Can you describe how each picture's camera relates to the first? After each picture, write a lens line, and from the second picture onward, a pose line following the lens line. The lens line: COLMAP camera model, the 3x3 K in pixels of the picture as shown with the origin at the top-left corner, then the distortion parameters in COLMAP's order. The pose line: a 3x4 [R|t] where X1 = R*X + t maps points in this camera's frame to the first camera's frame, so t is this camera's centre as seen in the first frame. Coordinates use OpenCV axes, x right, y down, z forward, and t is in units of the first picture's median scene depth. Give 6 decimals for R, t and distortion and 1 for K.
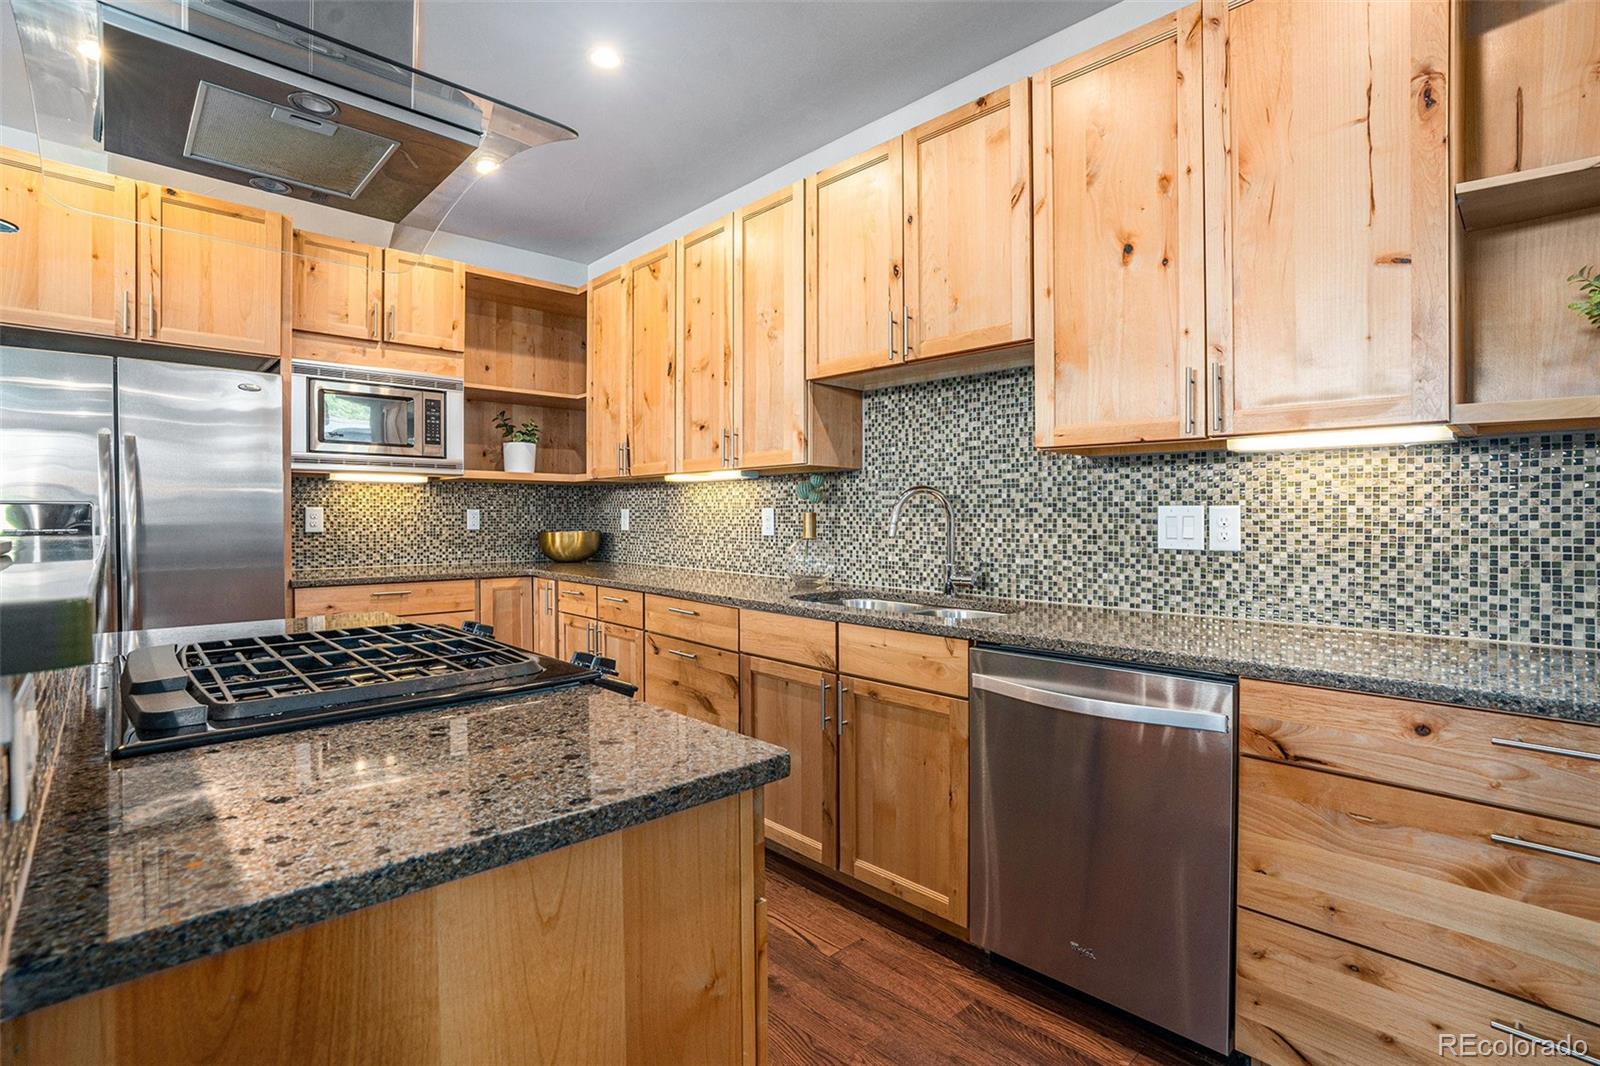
lens RADIAL K [[758.4, 0, 800.0], [0, 758.4, 533.0], [0, 0, 1]] dist [-0.075133, 0.028205]
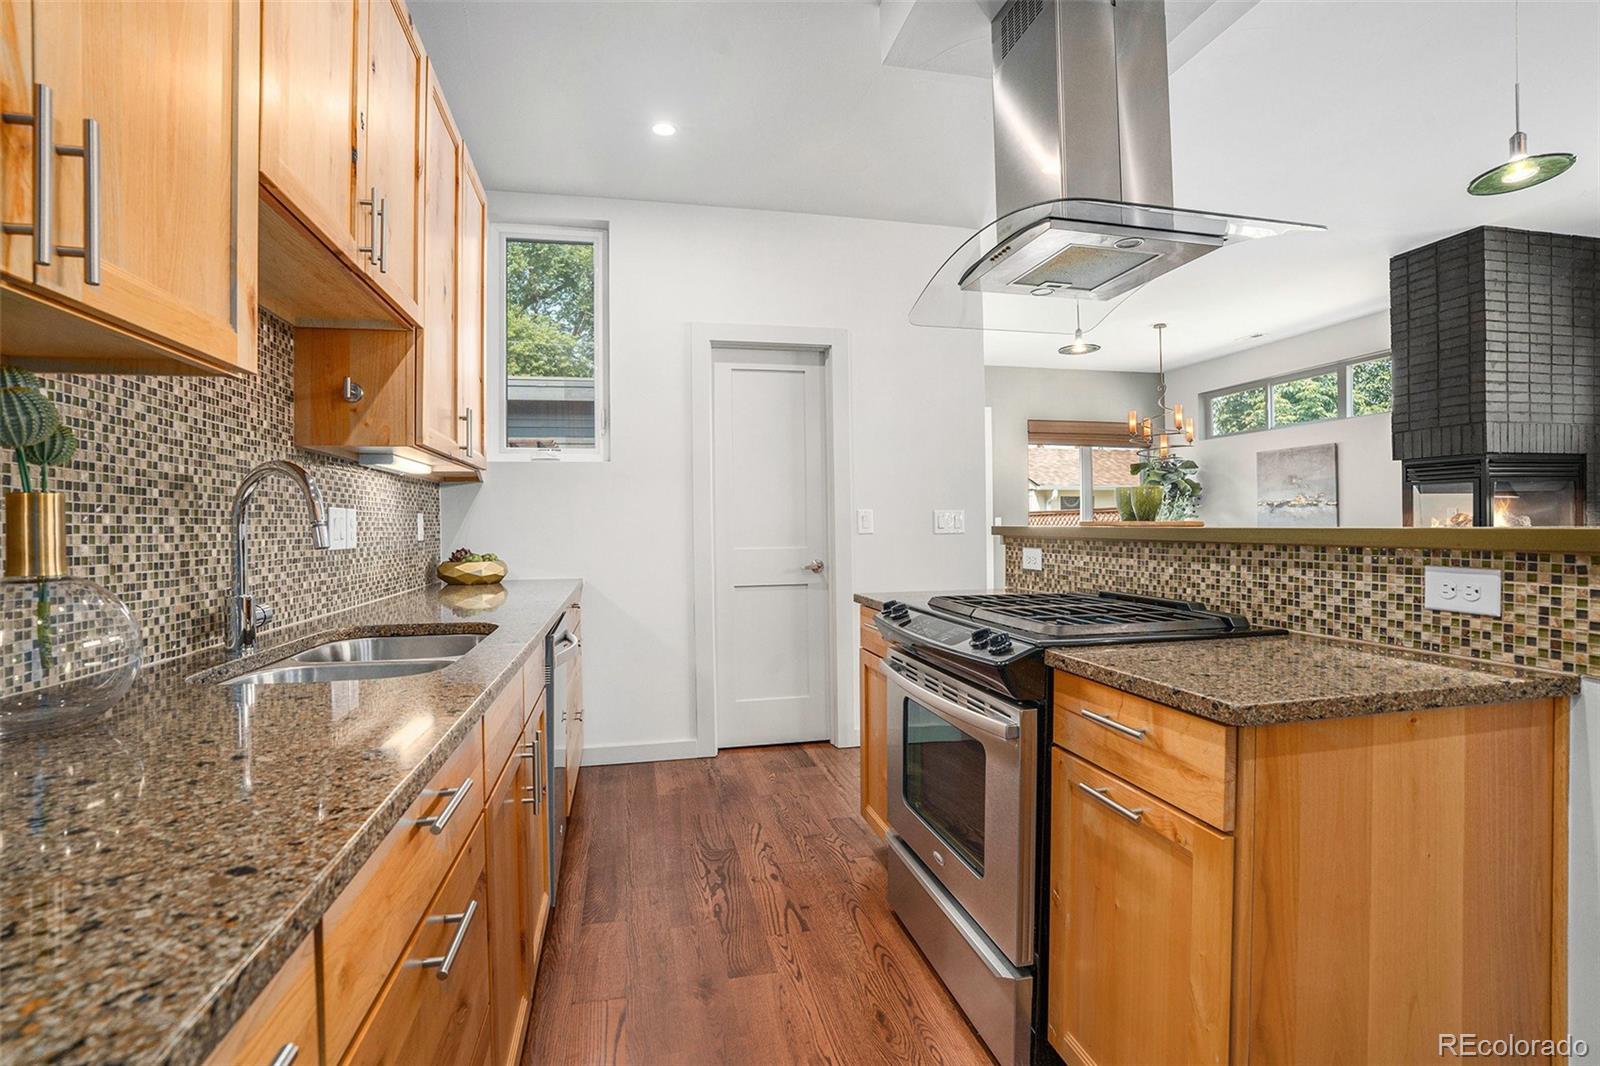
lens RADIAL K [[758.4, 0, 800.0], [0, 758.4, 533.0], [0, 0, 1]] dist [-0.075133, 0.028205]
pose [[-0.854074, 0.001431, 0.520149, -0.429633], [0.019000, 0.999415, 0.028447, -0.013871], [-0.519804, 0.034179, -0.853602, 1.151088]]
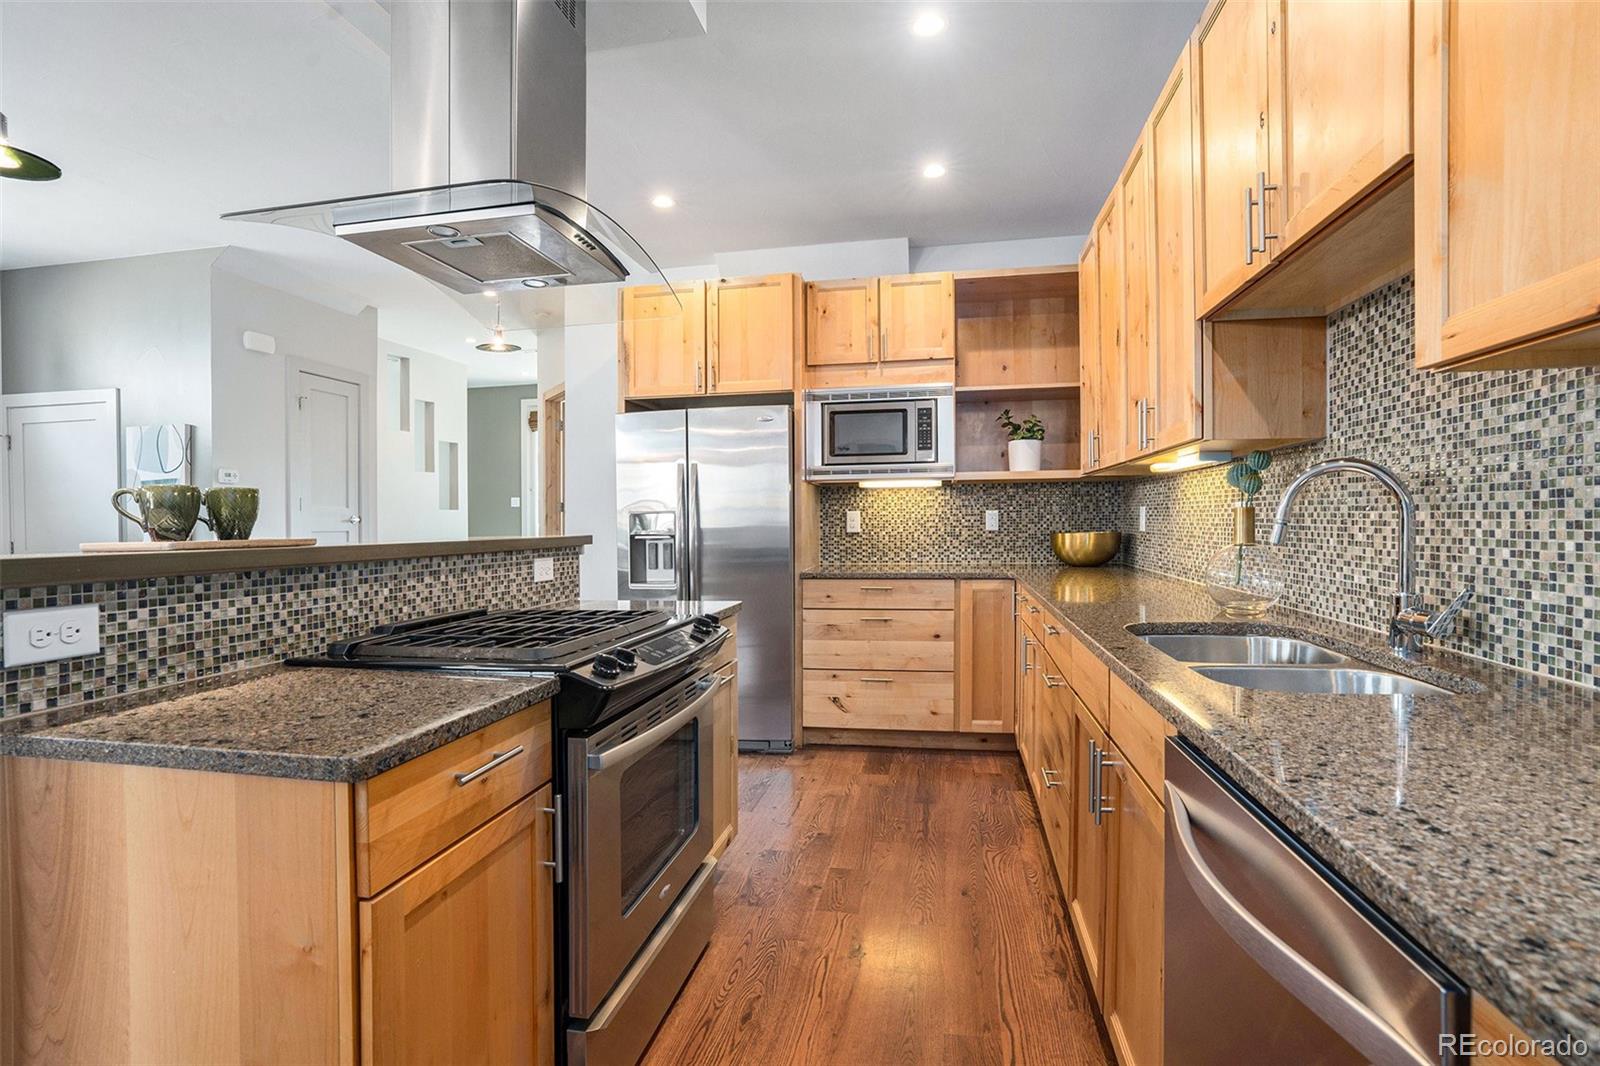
lens RADIAL K [[758.4, 0, 800.0], [0, 758.4, 533.0], [0, 0, 1]] dist [-0.075133, 0.028205]
pose [[0.578114, 0.003592, -0.815948, 0.348841], [-0.003040, 0.999993, 0.002249, -0.003545], [0.815951, 0.001180, 0.578120, 0.287958]]
